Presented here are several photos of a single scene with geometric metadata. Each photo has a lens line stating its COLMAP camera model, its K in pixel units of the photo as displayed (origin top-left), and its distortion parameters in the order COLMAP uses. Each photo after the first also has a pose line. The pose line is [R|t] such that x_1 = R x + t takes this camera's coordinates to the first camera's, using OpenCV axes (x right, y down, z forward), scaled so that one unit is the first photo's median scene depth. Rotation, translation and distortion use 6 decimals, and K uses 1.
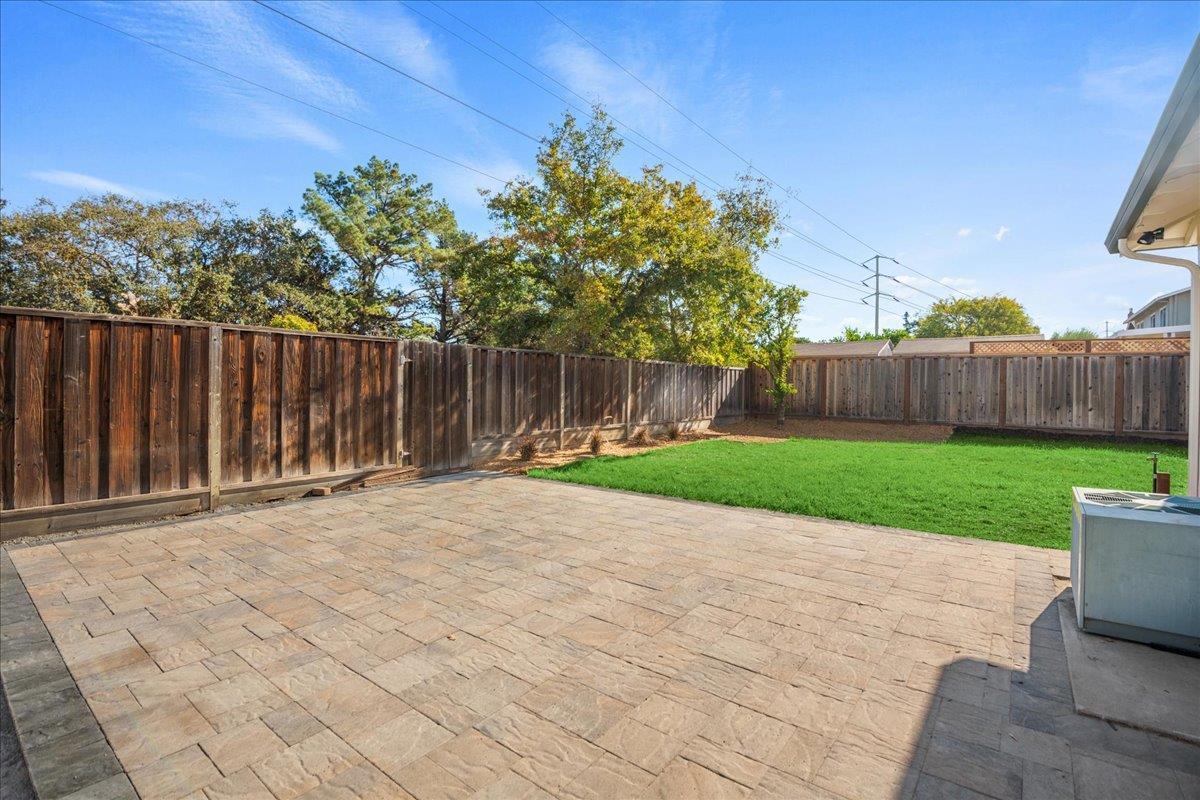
lens RADIAL K [[542.3, 0, 600.6], [0, 542.3, 390.3], [0, 0, 1]] dist [-0.009943, -0.007120]
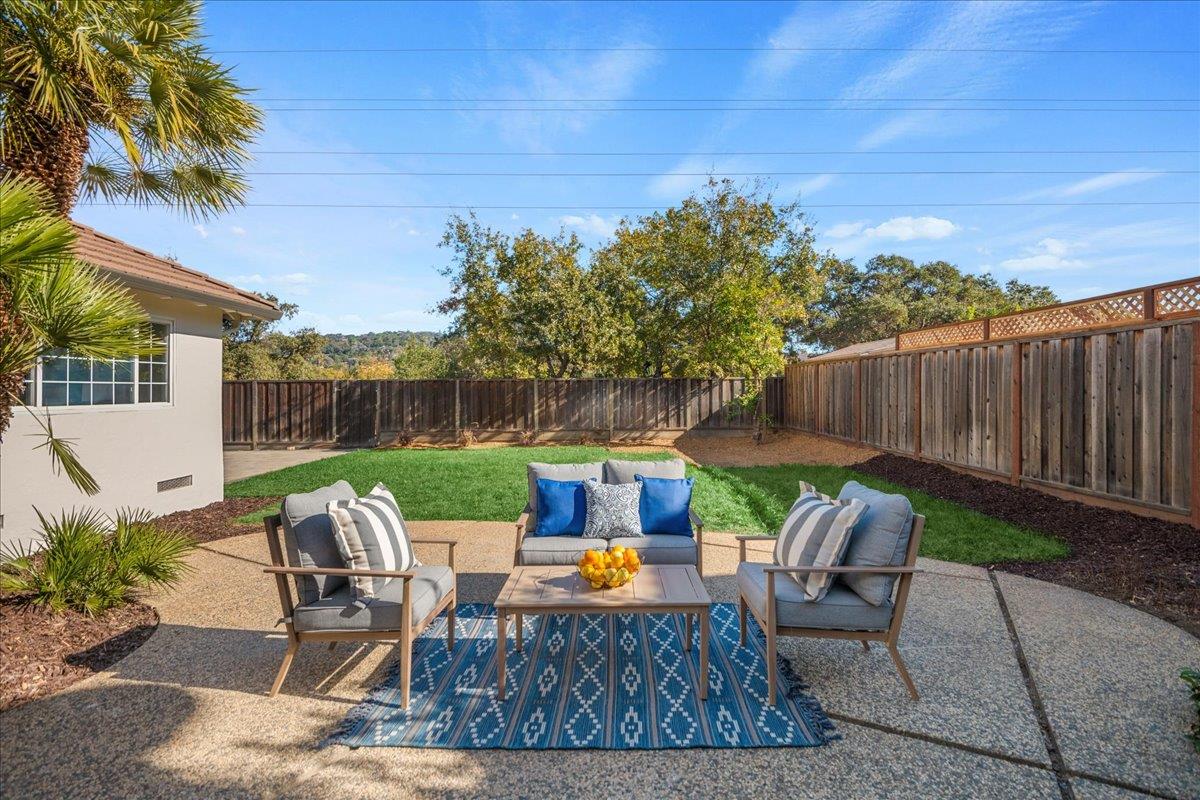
lens RADIAL K [[542.3, 0, 603.6], [0, 542.3, 409.0], [0, 0, 1]] dist [-0.009943, -0.007120]
pose [[0.627369, 0.009805, -0.778661, 1.604829], [0.008269, 0.999780, 0.019252, -0.013306], [0.778679, -0.018517, 0.627150, 0.439149]]
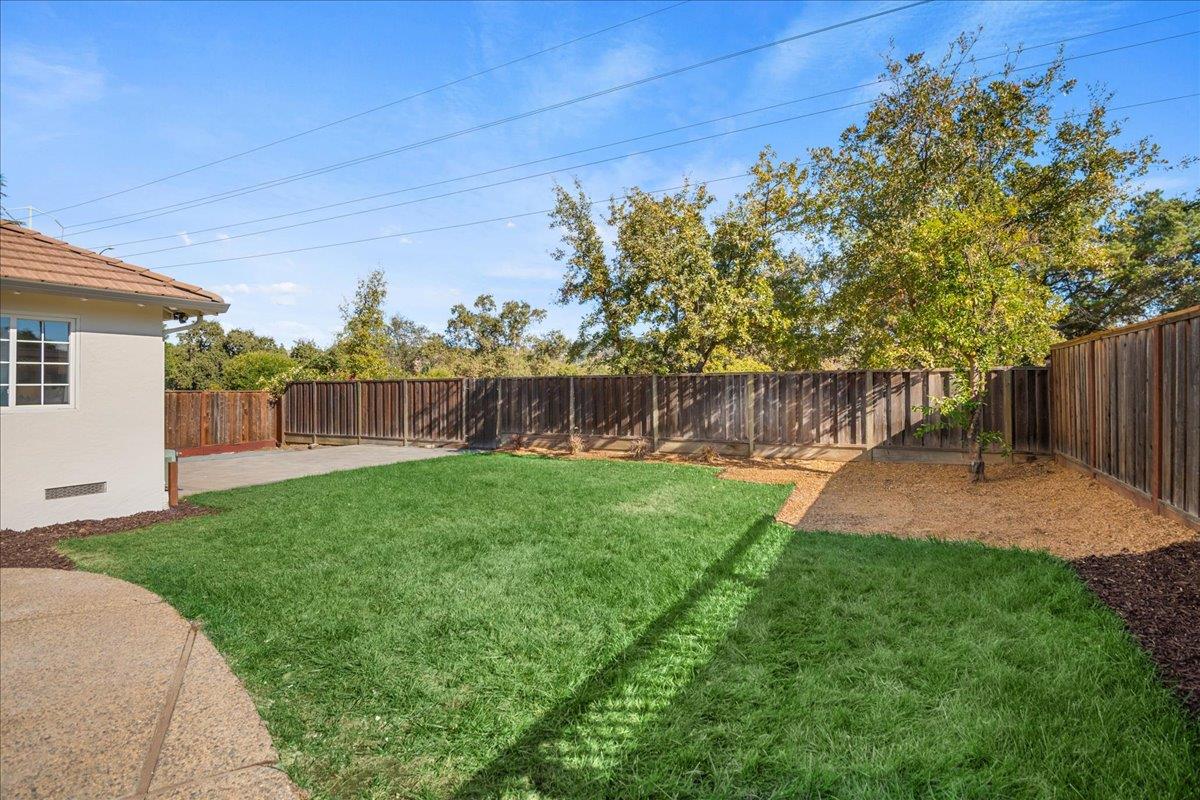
lens RADIAL K [[542.3, 0, 605.5], [0, 542.3, 391.6], [0, 0, 1]] dist [-0.009943, -0.007120]
pose [[0.170710, -0.009039, -0.985280, 1.459556], [0.001535, 0.999959, -0.008908, -0.022866], [0.985320, 0.000009, 0.170717, 1.010981]]
